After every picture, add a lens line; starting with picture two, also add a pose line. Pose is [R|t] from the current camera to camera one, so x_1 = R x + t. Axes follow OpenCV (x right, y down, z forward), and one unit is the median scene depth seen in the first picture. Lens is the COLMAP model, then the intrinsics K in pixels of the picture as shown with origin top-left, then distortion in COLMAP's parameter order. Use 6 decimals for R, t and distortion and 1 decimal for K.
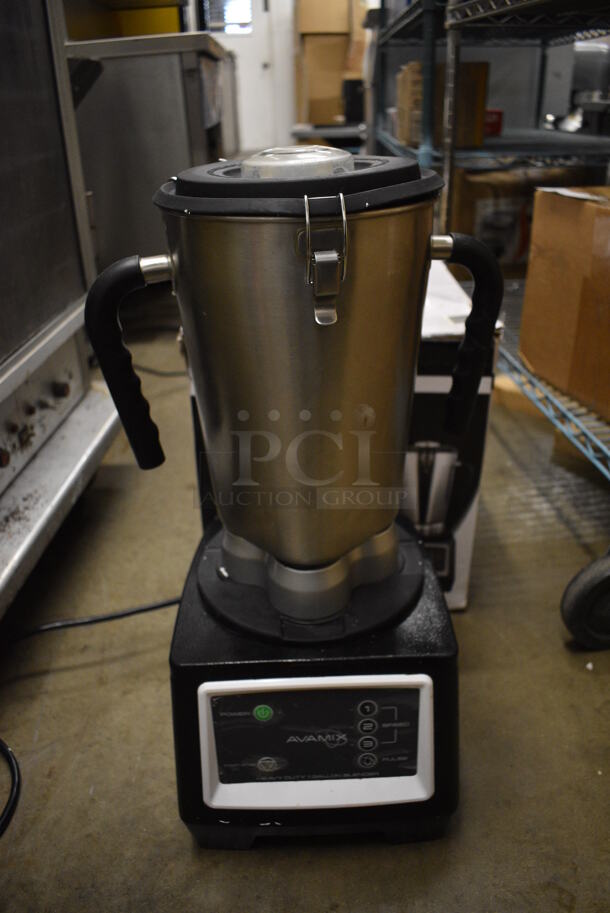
lens RADIAL K [[697.0, 0, 309.4], [0, 697.0, 457.7], [0, 0, 1]] dist [-0.104246, 0.016750]
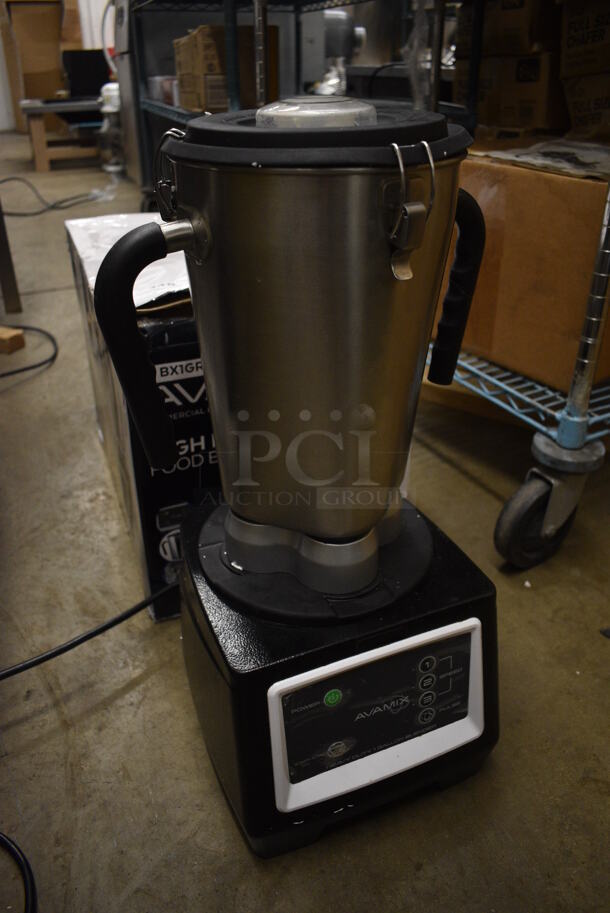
lens RADIAL K [[697.0, 0, 309.4], [0, 697.0, 457.7], [0, 0, 1]] dist [-0.104246, 0.016750]
pose [[0.929887, -0.166161, 0.328176, -0.314509], [0.154955, 0.986085, 0.060207, -0.018693], [-0.333614, -0.005133, 0.942696, 0.095944]]
